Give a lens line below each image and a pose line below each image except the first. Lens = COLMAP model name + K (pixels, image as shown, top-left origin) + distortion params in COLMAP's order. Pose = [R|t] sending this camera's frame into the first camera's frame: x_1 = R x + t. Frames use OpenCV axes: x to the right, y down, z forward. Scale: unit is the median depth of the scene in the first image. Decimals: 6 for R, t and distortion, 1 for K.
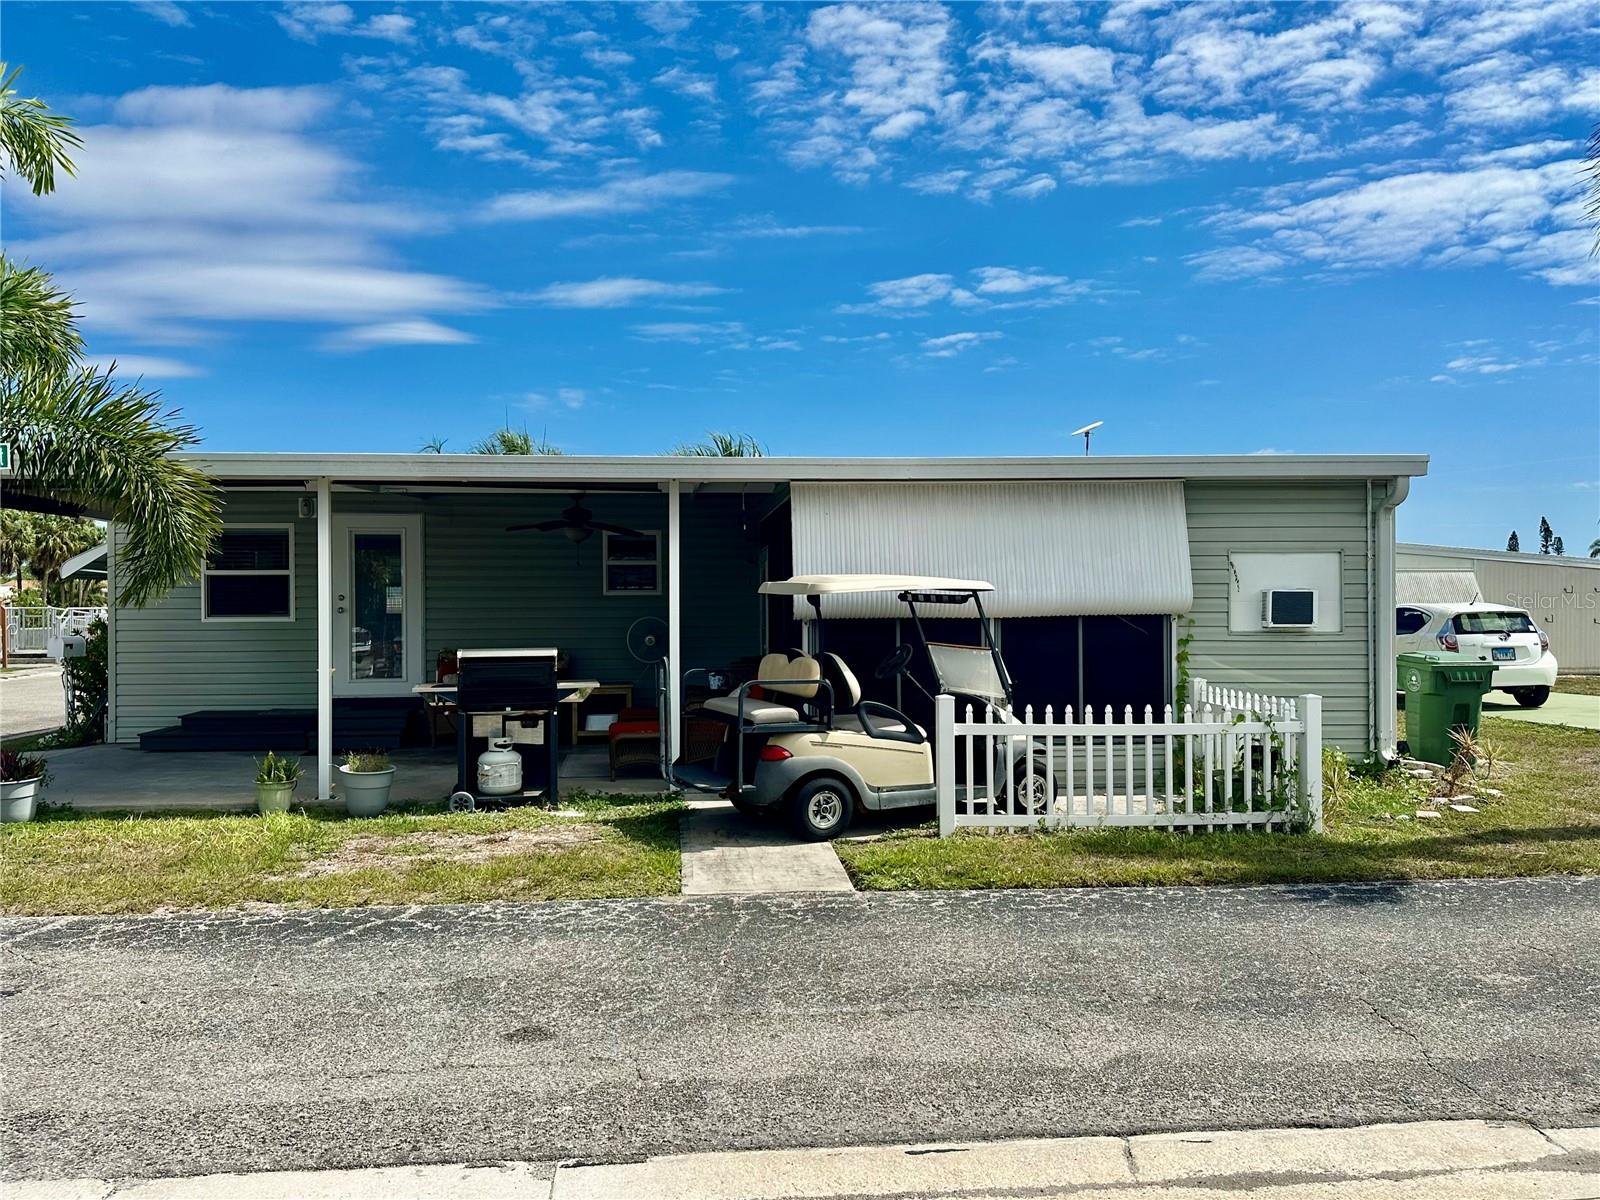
lens RADIAL K [[1254.4, 0, 800.0], [0, 1254.4, 600.0], [0, 0, 1]] dist [0.122834, -0.163879]
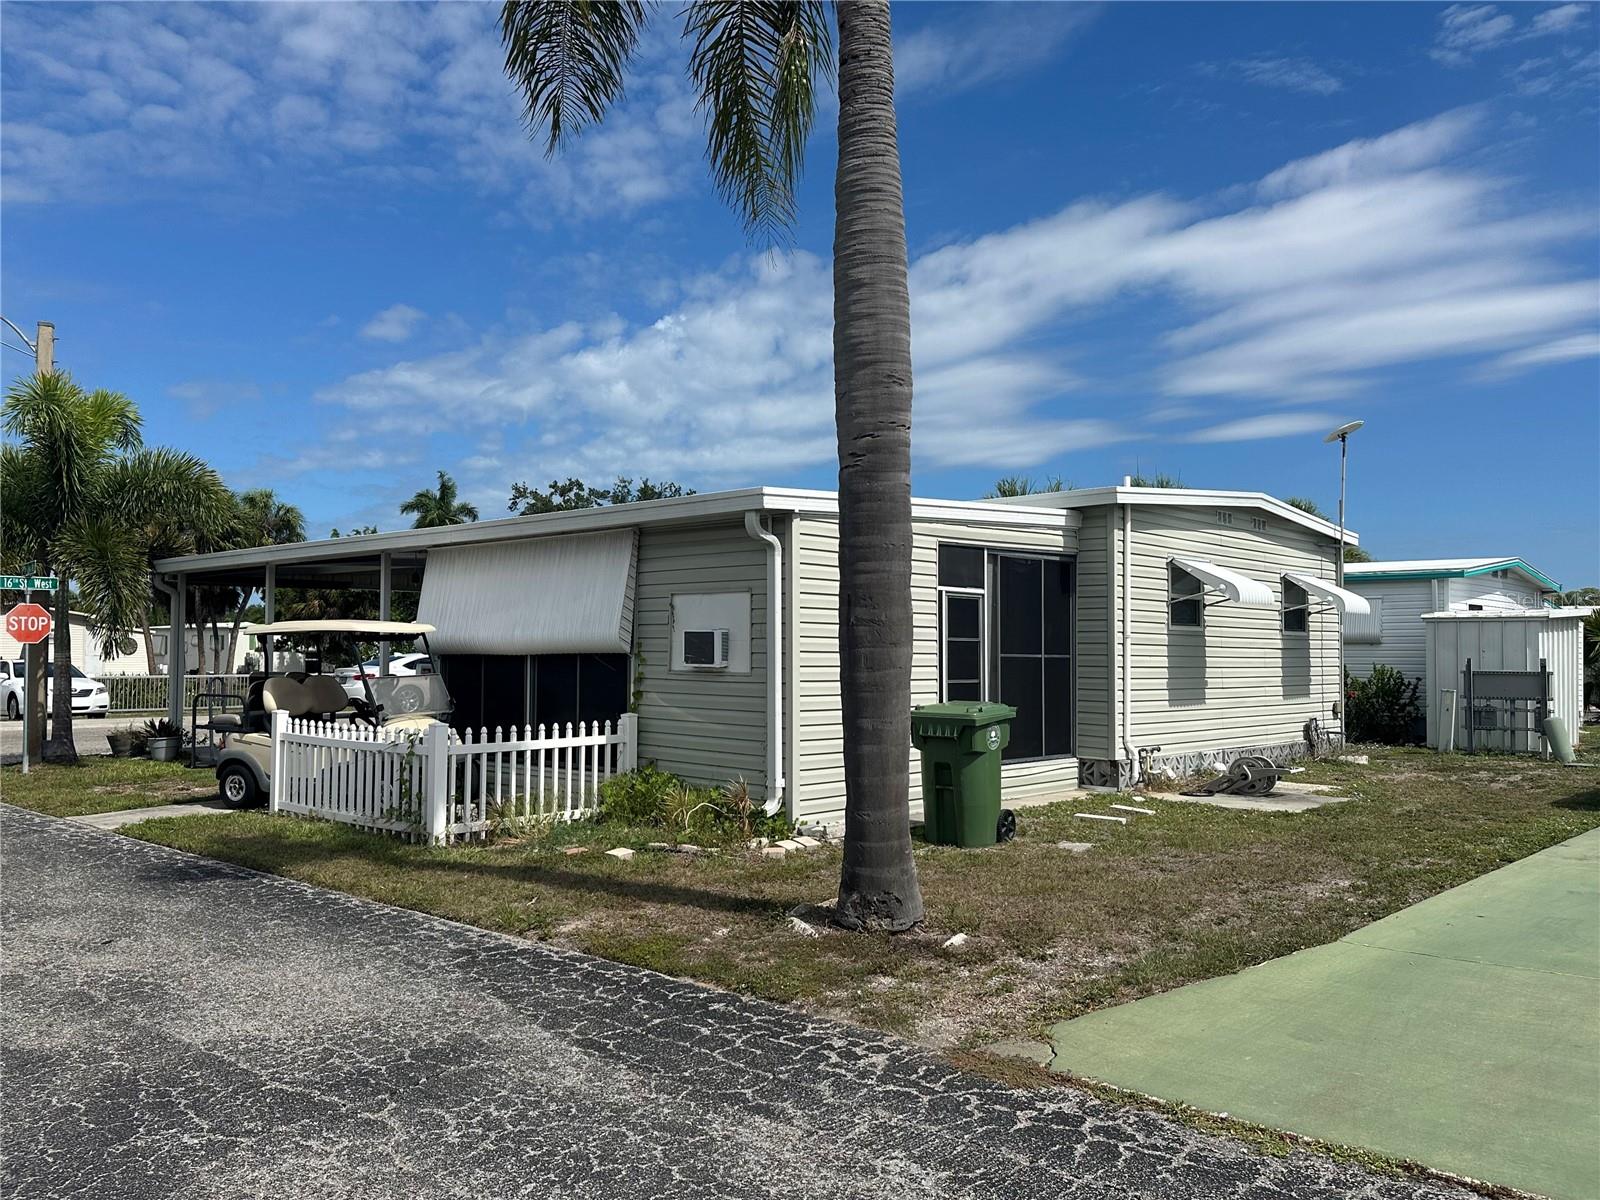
lens RADIAL K [[1254.4, 0, 800.0], [0, 1254.4, 600.0], [0, 0, 1]] dist [0.122834, -0.163879]
pose [[0.669450, -0.021537, -0.742545, 1.176051], [-0.005038, 0.999425, -0.033529, 0.001102], [0.742840, 0.026187, 0.668956, 0.393785]]
